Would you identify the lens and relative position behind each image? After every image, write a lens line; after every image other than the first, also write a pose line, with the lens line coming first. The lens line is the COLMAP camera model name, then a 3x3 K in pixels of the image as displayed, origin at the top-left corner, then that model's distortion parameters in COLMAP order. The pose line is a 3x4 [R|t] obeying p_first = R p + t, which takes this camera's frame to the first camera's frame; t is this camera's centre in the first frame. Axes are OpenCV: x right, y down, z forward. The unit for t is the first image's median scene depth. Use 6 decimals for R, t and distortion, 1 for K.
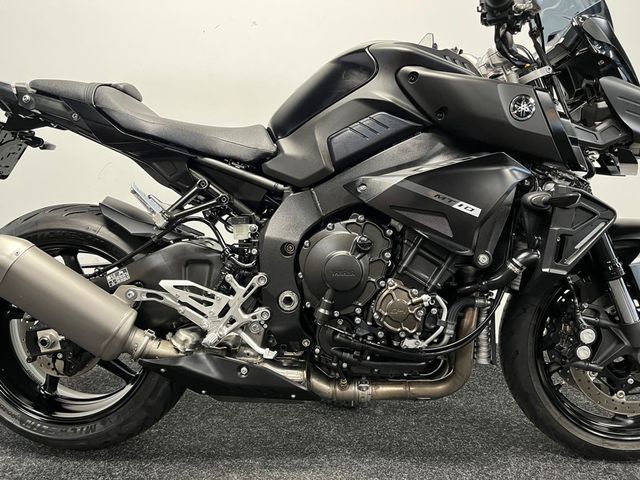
lens RADIAL K [[481.4, 0, 320.0], [0, 481.4, 240.0], [0, 0, 1]] dist [0.082542, -0.111797]
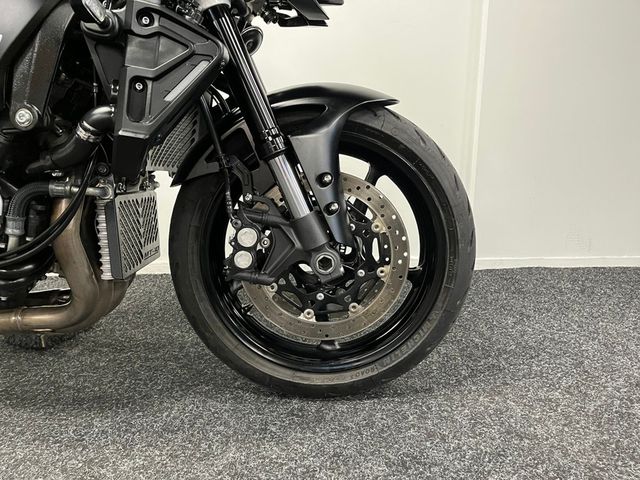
lens RADIAL K [[481.4, 0, 320.0], [0, 481.4, 240.0], [0, 0, 1]] dist [0.082542, -0.111797]
pose [[0.997107, -0.023707, 0.072224, 0.620933], [0.016648, 0.995163, 0.096815, 0.134548], [-0.074170, -0.095333, 0.992678, 0.266666]]
